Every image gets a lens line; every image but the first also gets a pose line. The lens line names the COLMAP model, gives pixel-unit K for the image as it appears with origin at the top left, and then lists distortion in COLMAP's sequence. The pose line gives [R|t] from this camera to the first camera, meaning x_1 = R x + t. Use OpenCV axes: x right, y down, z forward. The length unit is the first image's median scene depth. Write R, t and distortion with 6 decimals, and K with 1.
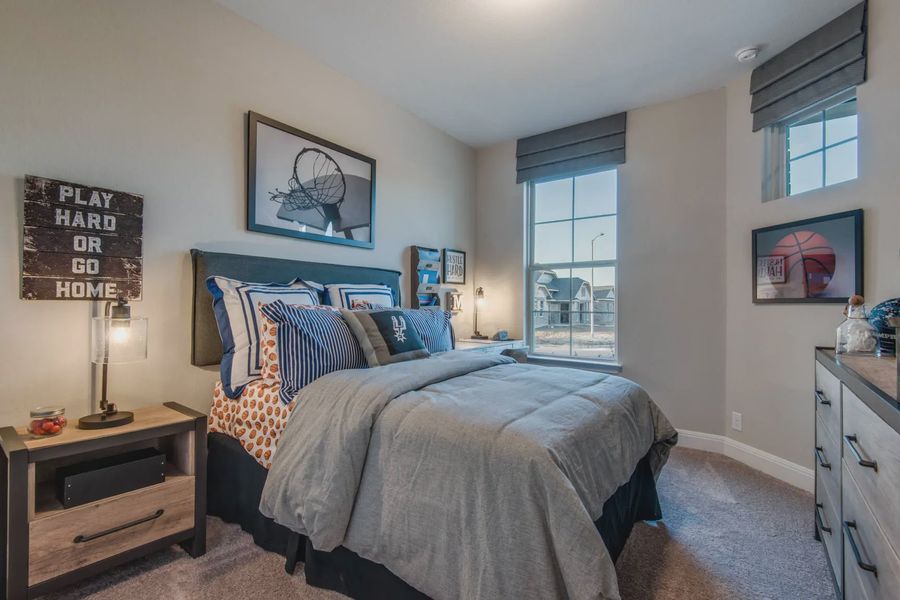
lens RADIAL K [[416.3, 0, 450.0], [0, 416.3, 302.8], [0, 0, 1]] dist [-0.000877, -0.000020]
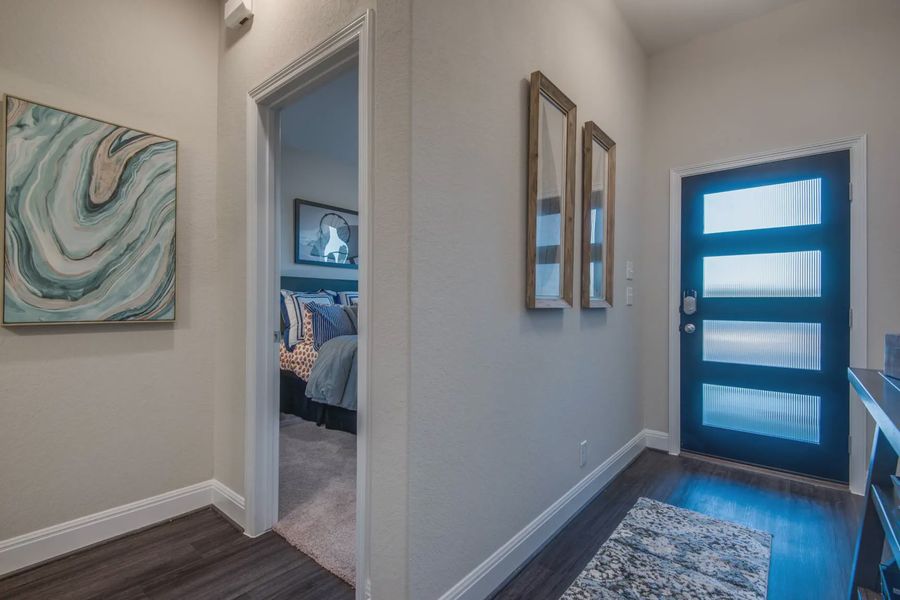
lens RADIAL K [[416.3, 0, 450.1], [0, 416.3, 301.1], [0, 0, 1]] dist [-0.000877, -0.000020]
pose [[0.998481, -0.002279, -0.055047, 0.352450], [0.002134, 0.999994, -0.002703, -0.000829], [0.055053, 0.002582, 0.998480, -0.944802]]
